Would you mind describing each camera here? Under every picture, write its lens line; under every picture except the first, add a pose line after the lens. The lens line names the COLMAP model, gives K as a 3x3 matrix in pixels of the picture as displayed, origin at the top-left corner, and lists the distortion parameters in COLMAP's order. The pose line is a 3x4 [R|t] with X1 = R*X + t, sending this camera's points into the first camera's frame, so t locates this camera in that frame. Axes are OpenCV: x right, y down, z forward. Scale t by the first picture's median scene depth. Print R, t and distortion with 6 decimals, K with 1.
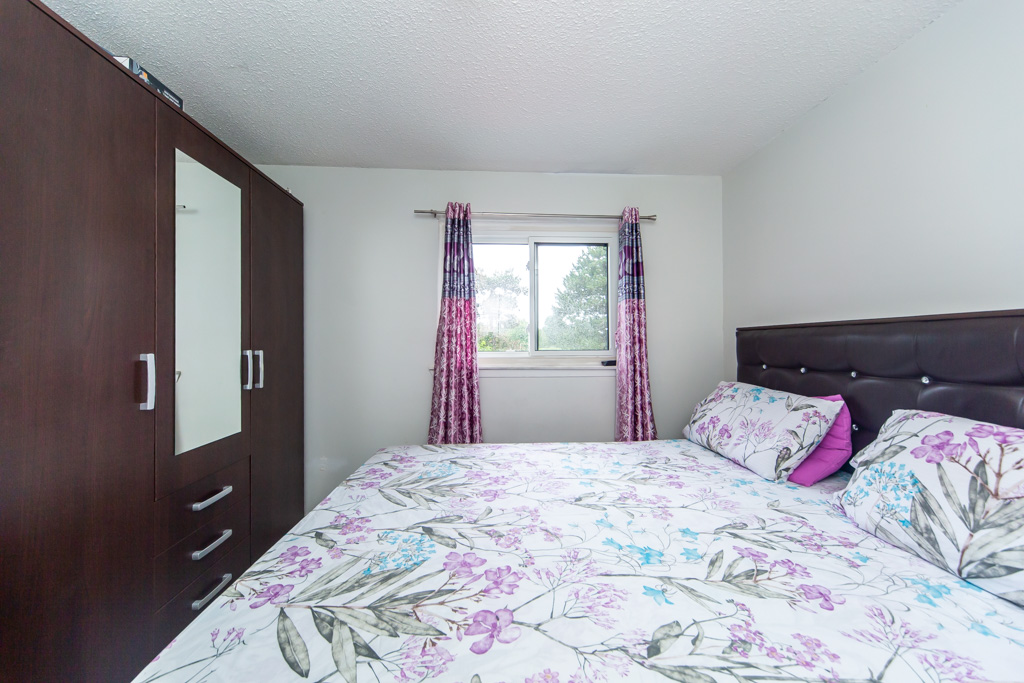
lens RADIAL K [[362.2, 0, 508.7], [0, 362.2, 344.3], [0, 0, 1]] dist [0.002313, 0.000256]
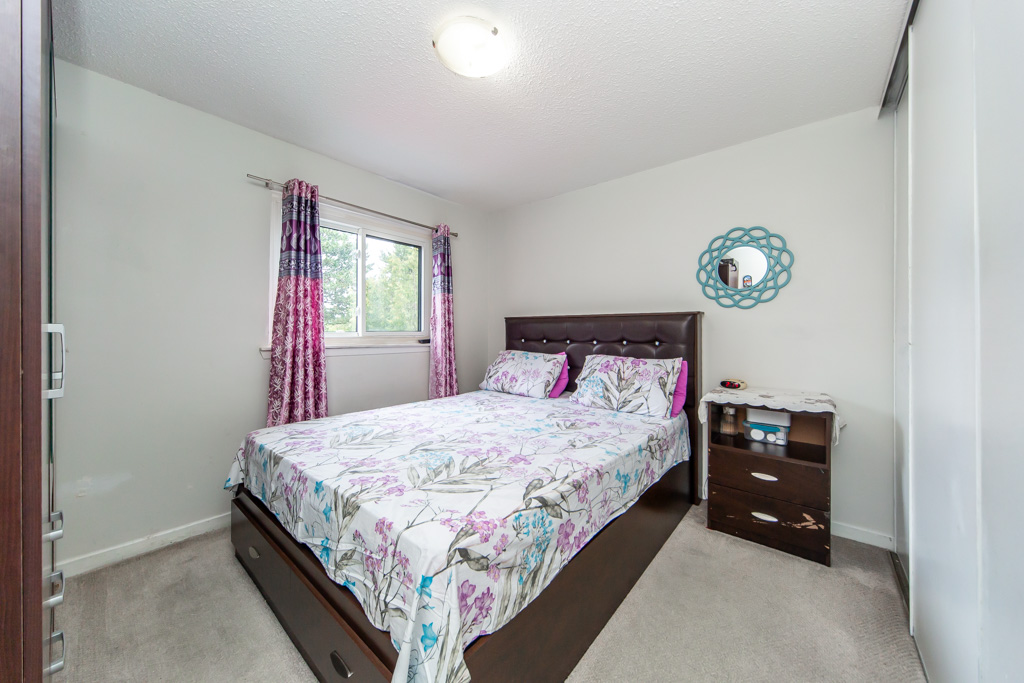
lens RADIAL K [[362.2, 0, 508.7], [0, 362.2, 344.3], [0, 0, 1]] dist [0.002313, 0.000256]
pose [[0.689037, -0.019123, 0.724474, -0.648645], [-0.005994, 0.999467, 0.032083, 0.028167], [-0.724702, -0.026449, 0.688555, -0.139942]]
